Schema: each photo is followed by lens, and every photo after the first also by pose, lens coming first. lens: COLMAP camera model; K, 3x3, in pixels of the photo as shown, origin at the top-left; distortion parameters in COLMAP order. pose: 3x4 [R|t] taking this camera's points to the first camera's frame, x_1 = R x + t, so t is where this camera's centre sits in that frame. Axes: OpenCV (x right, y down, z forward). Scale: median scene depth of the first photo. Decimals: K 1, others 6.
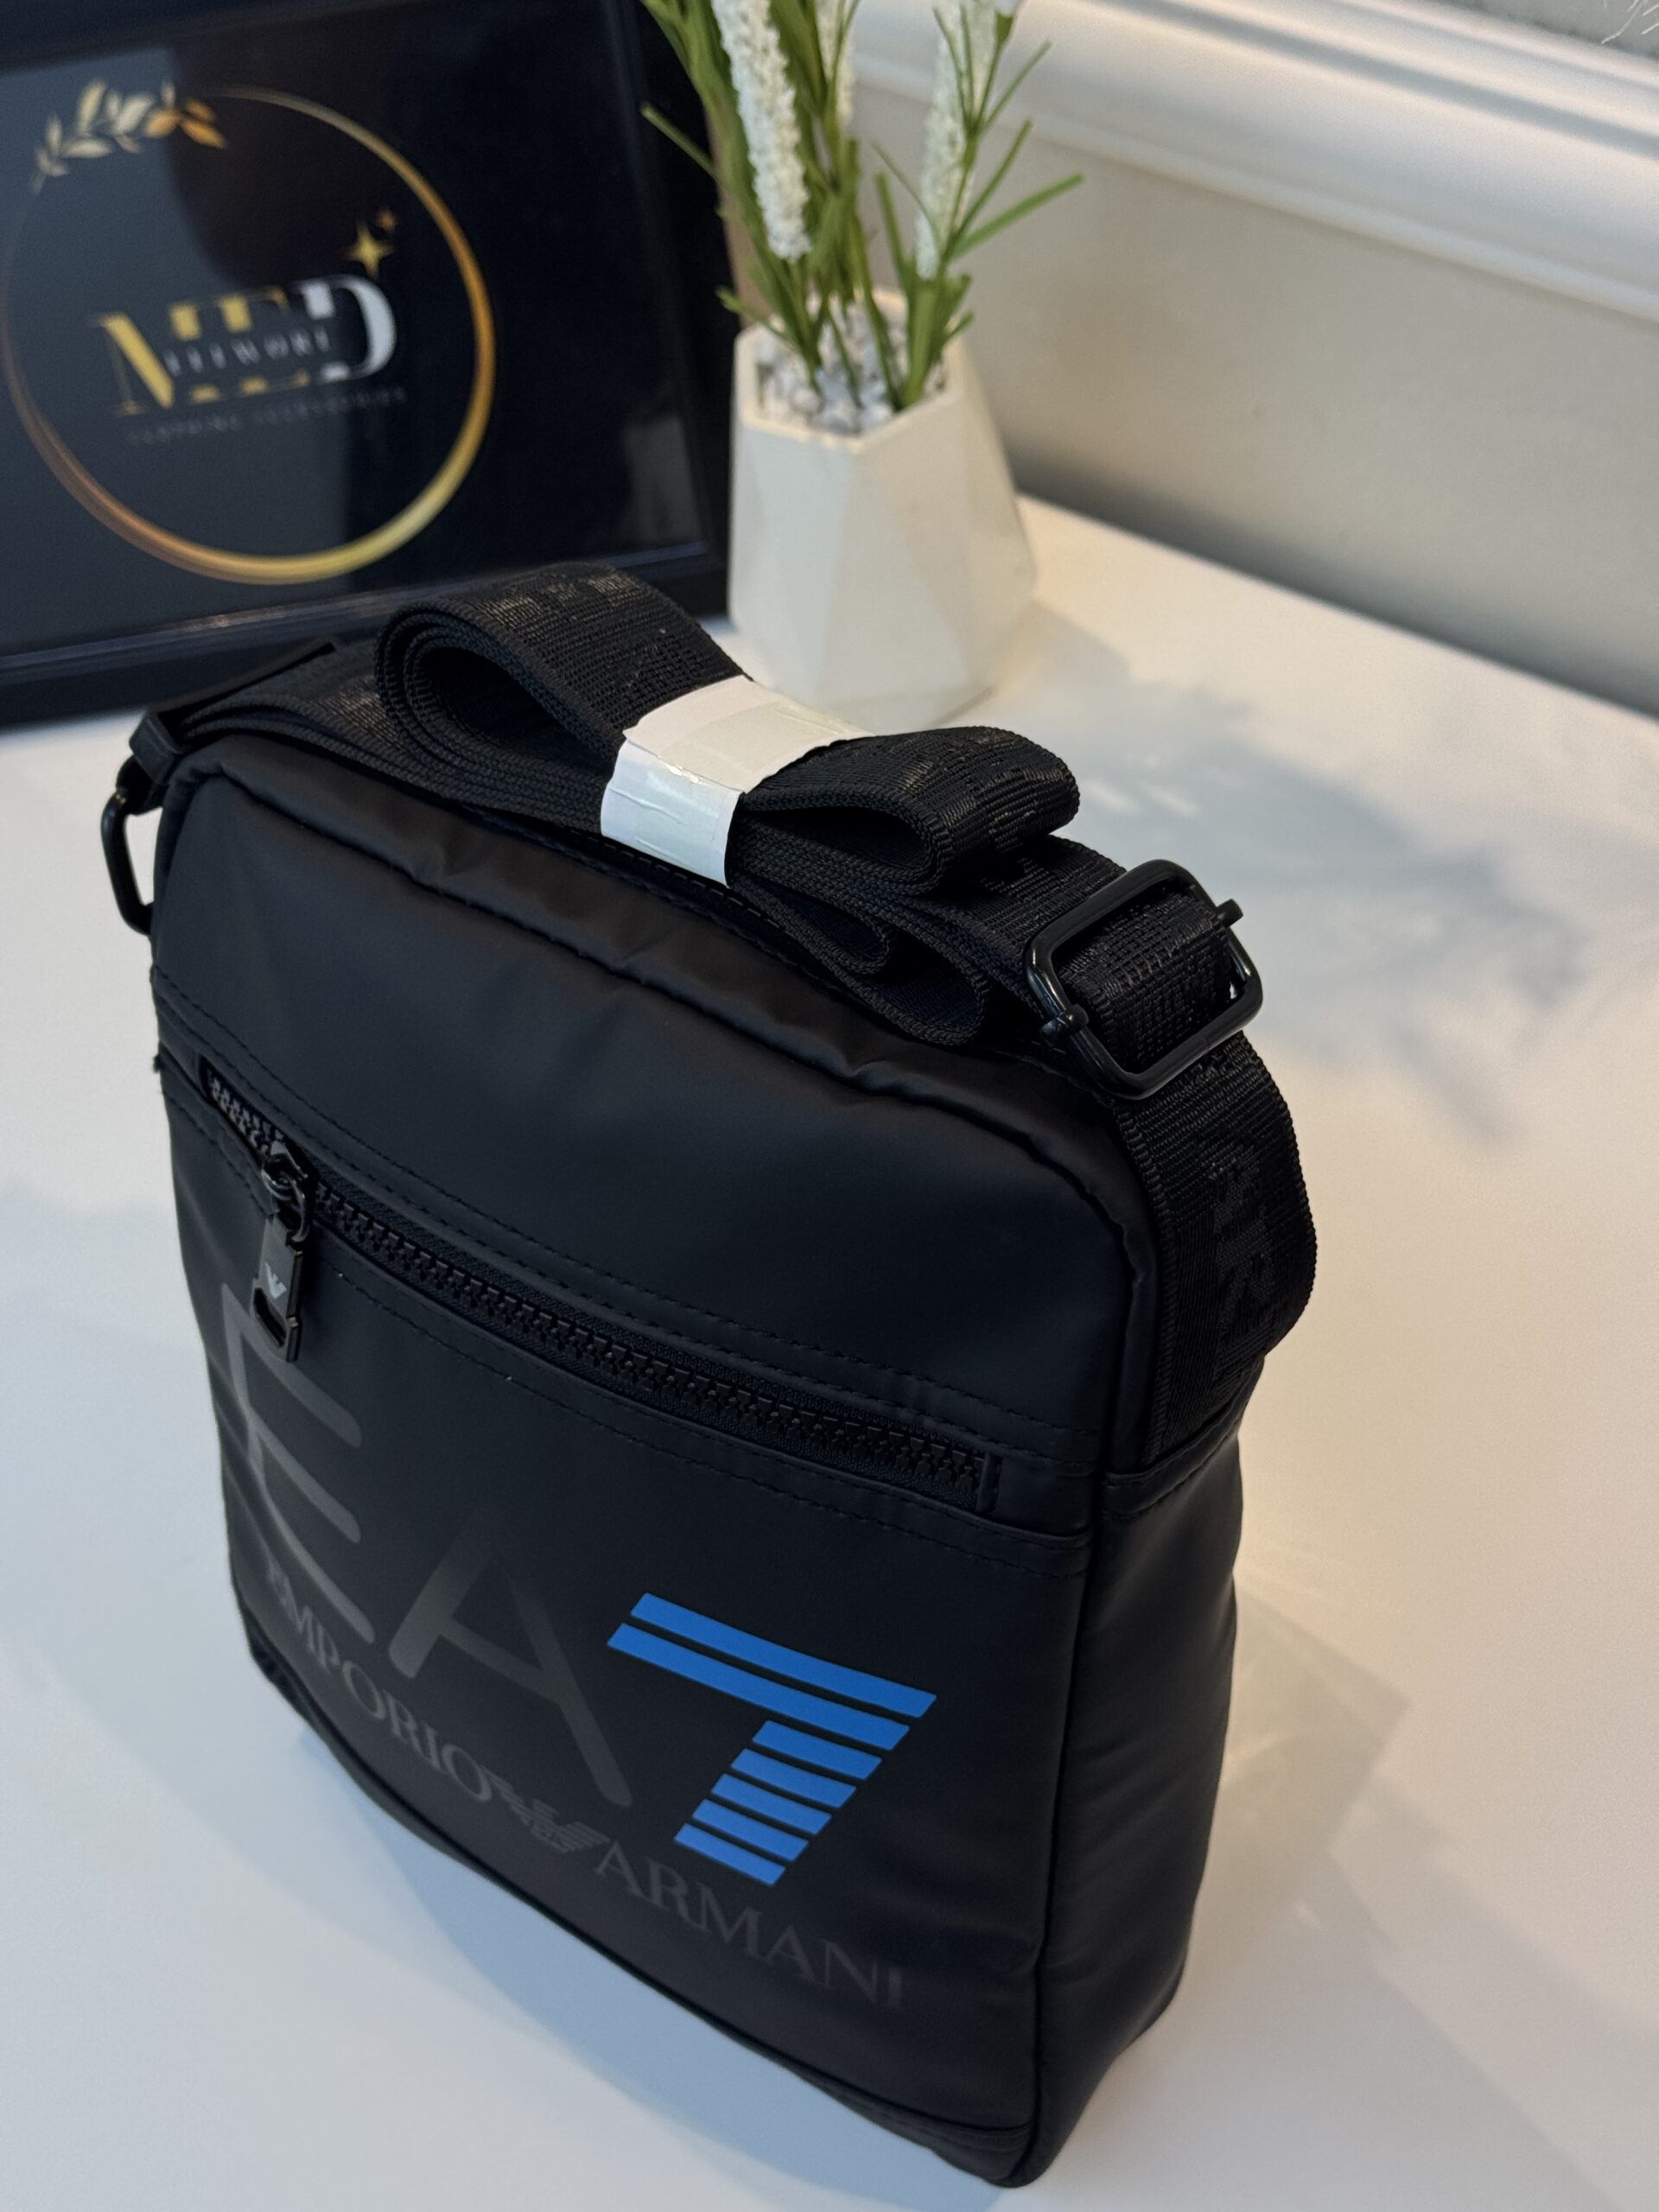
lens RADIAL K [[3161.7, 0, 831.1], [0, 3161.7, 1107.7], [0, 0, 1]] dist [0.340426, -1.823433]
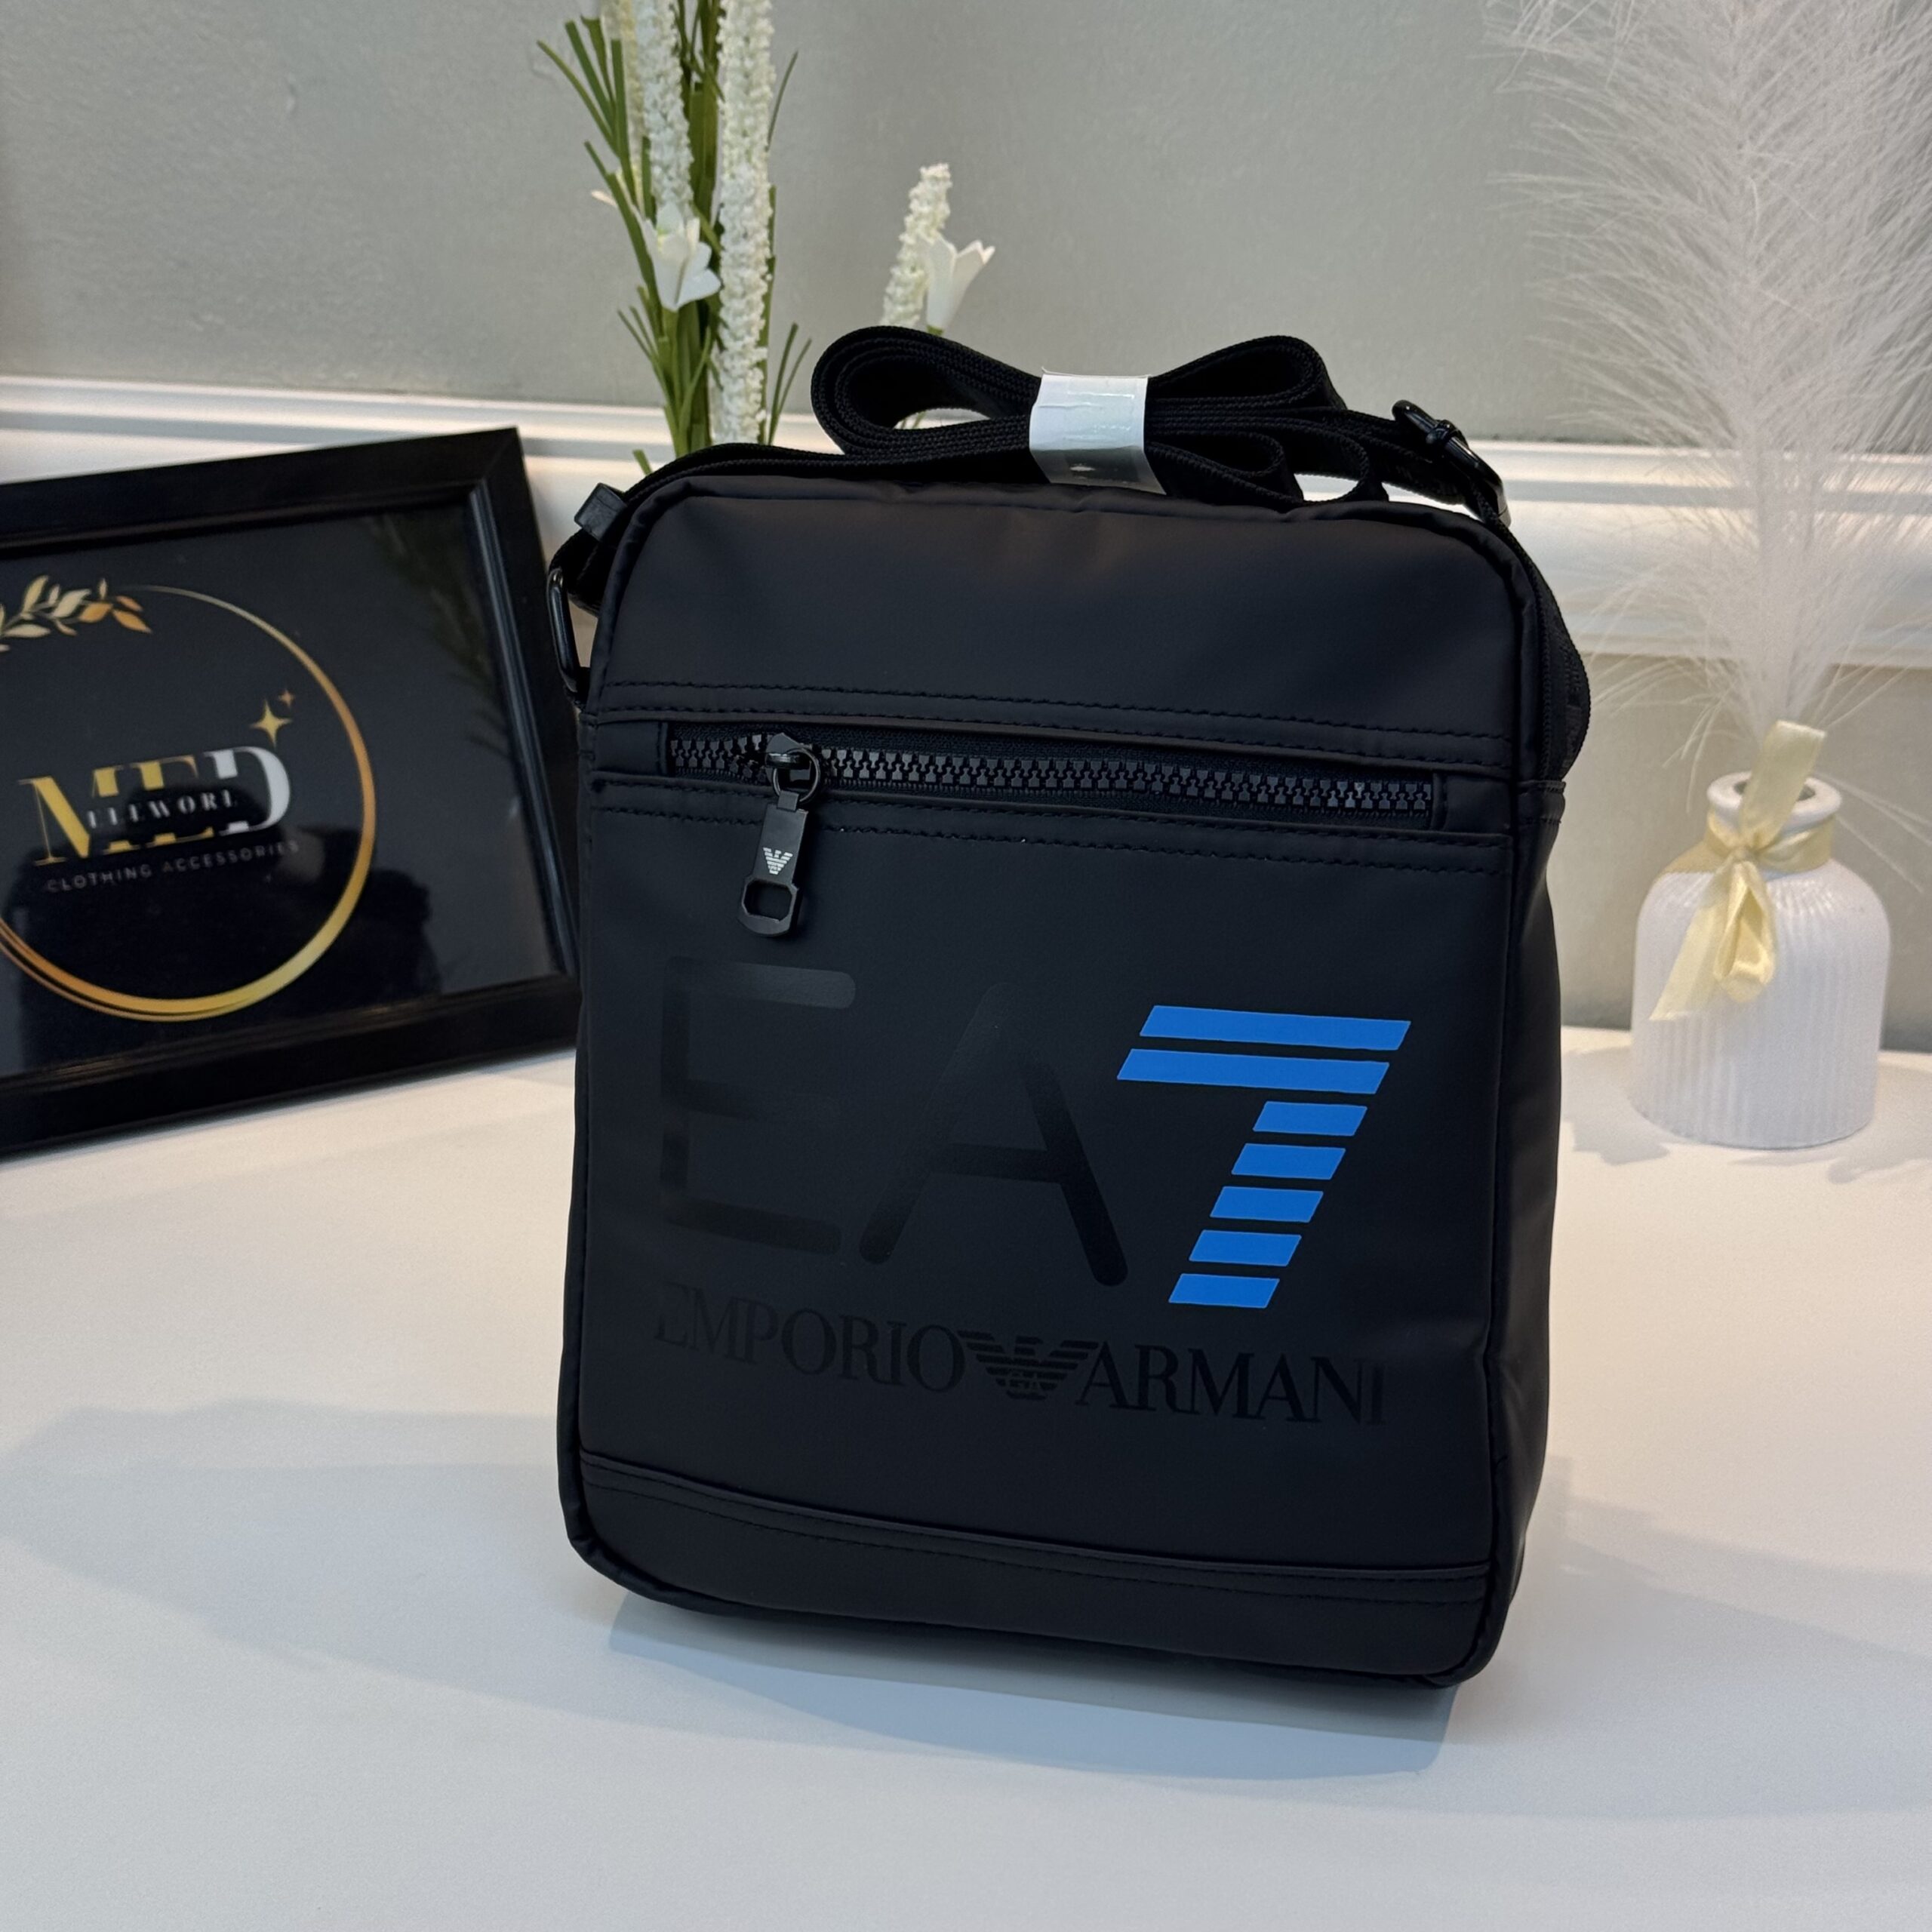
lens RADIAL K [[3687.0, 0, 963.0], [0, 3687.0, 899.3], [0, 0, 1]] dist [0.121574, -0.182086]
pose [[0.924468, -0.011335, 0.381092, -0.417292], [0.228160, 0.817264, -0.529172, 0.540498], [-0.305454, 0.576152, 0.758120, -0.048373]]
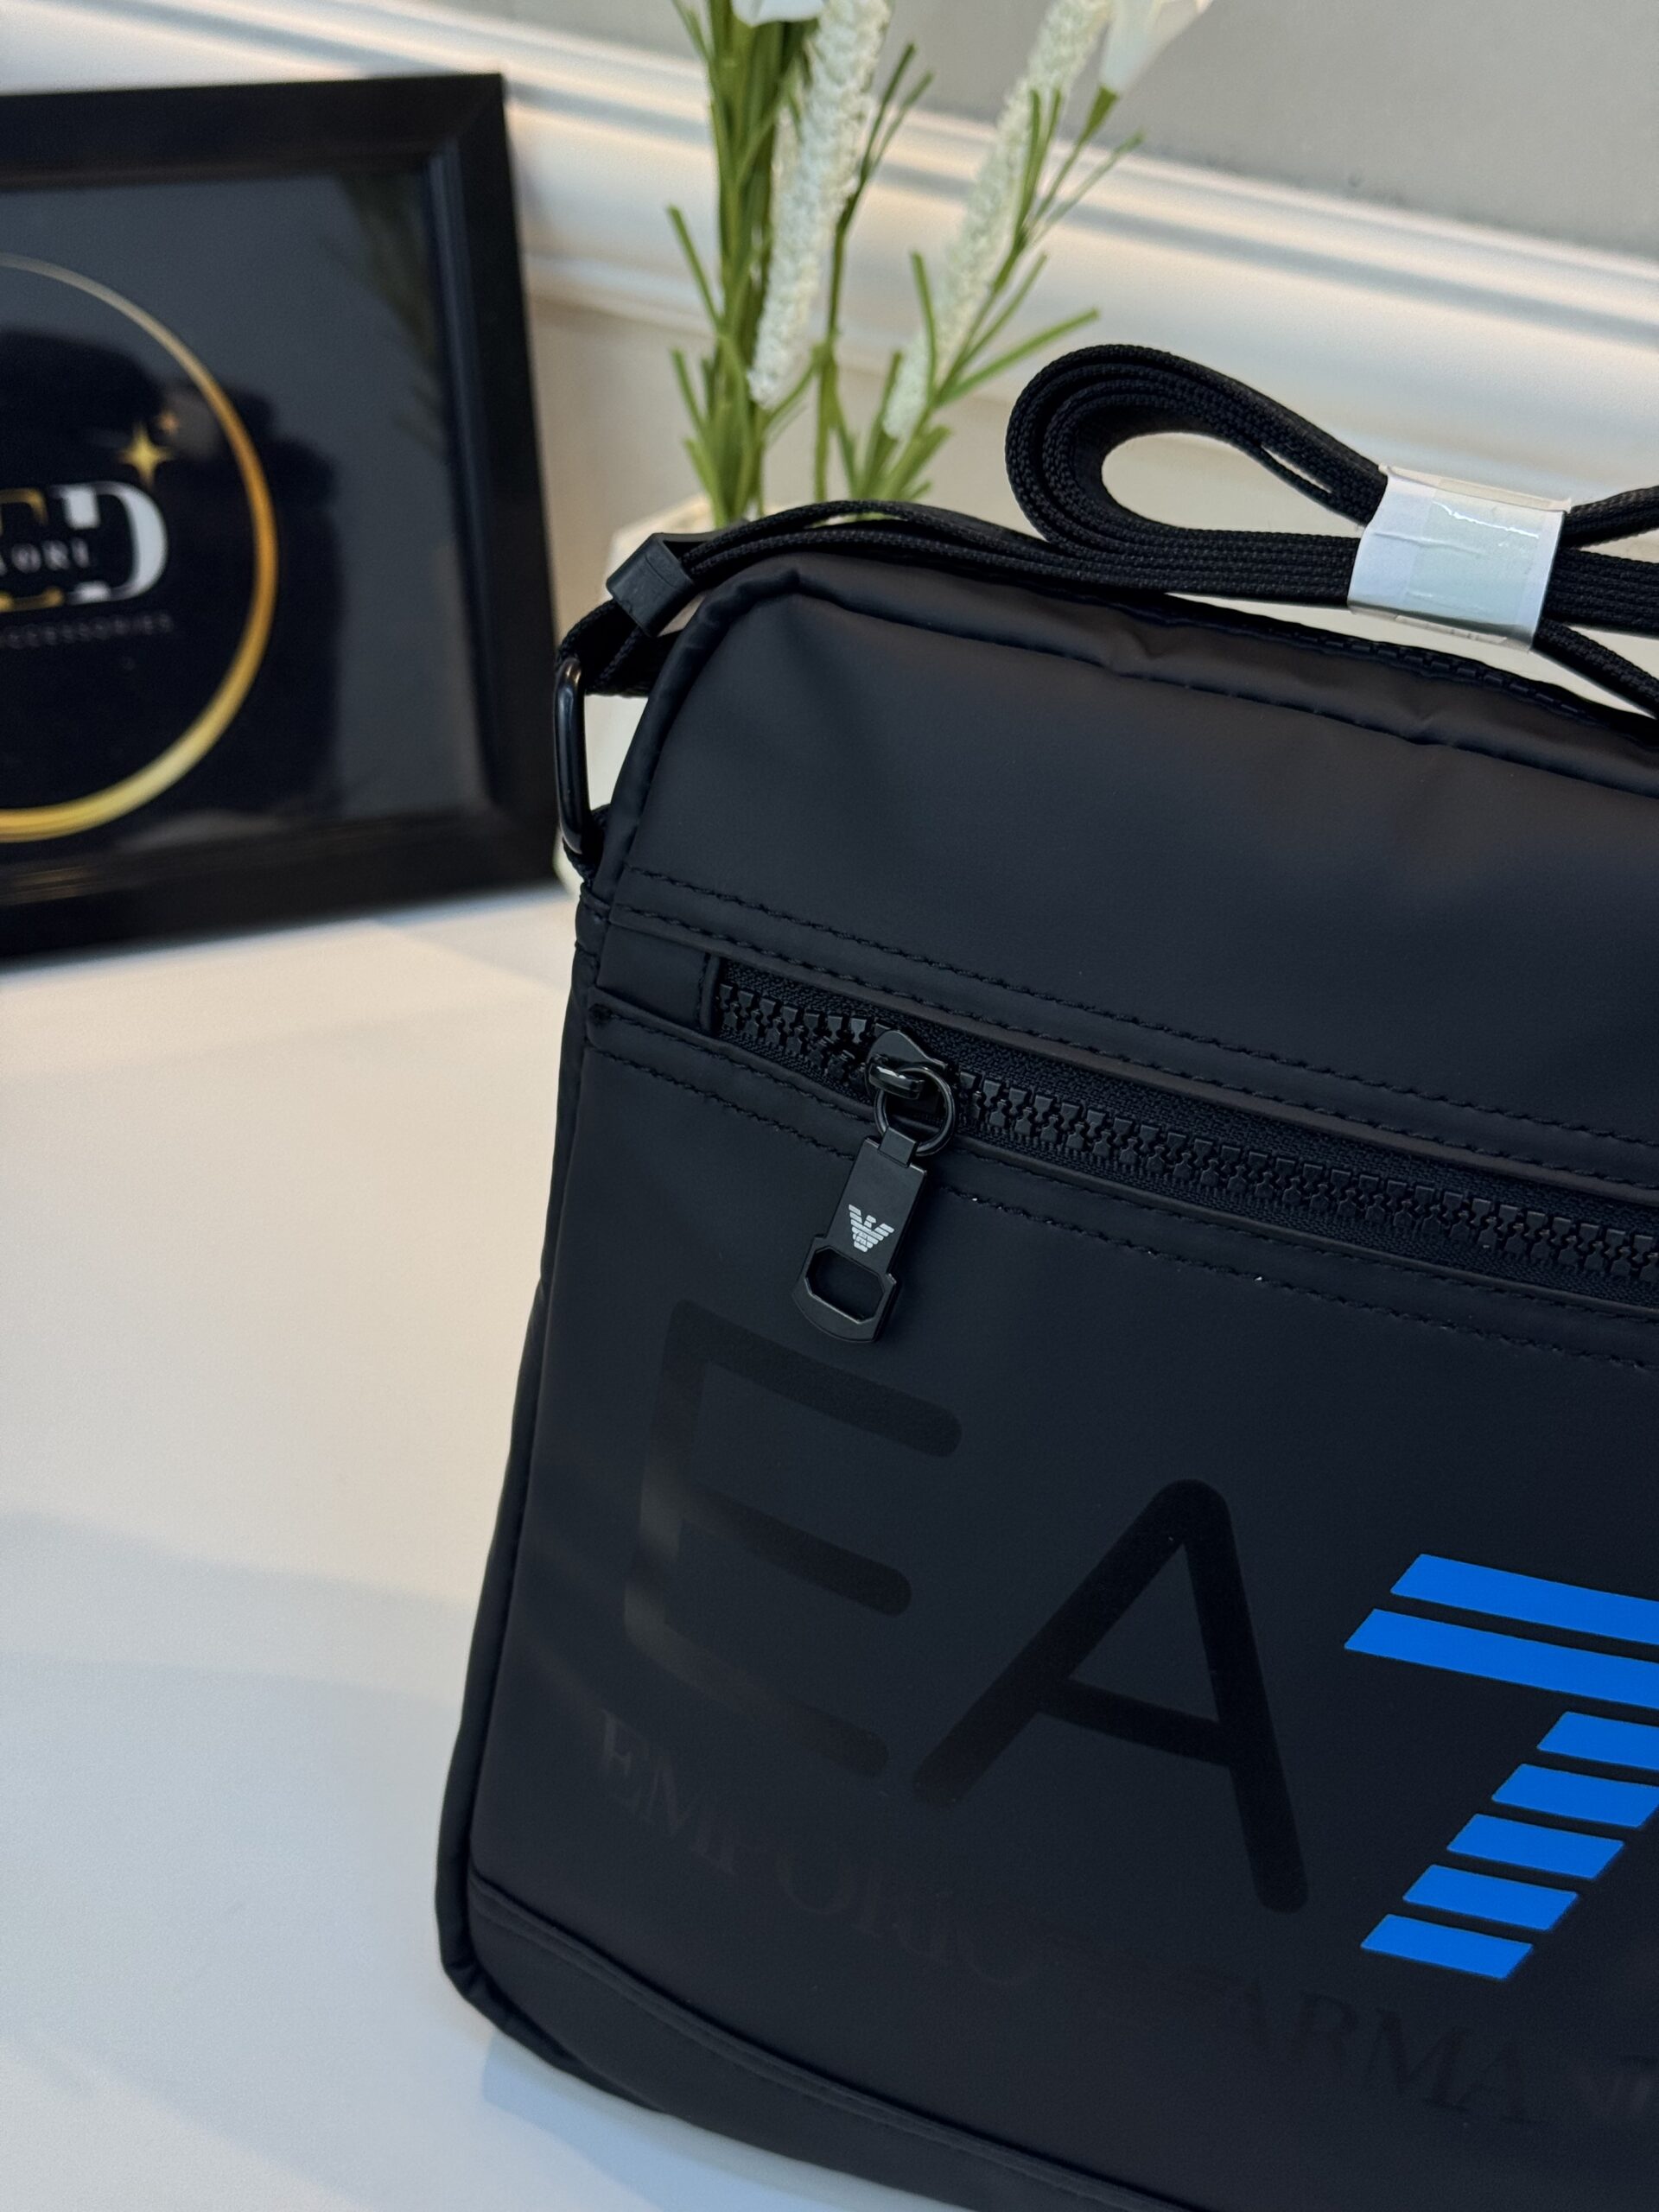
lens RADIAL K [[3161.6, 0, 830.7], [0, 3161.6, 1052.4], [0, 0, 1]] dist [0.114359, -0.101091]
pose [[0.917280, -0.007144, 0.398179, -0.317087], [0.120261, 0.958130, -0.259855, 0.138080], [-0.379650, 0.286245, 0.879732, 0.204777]]
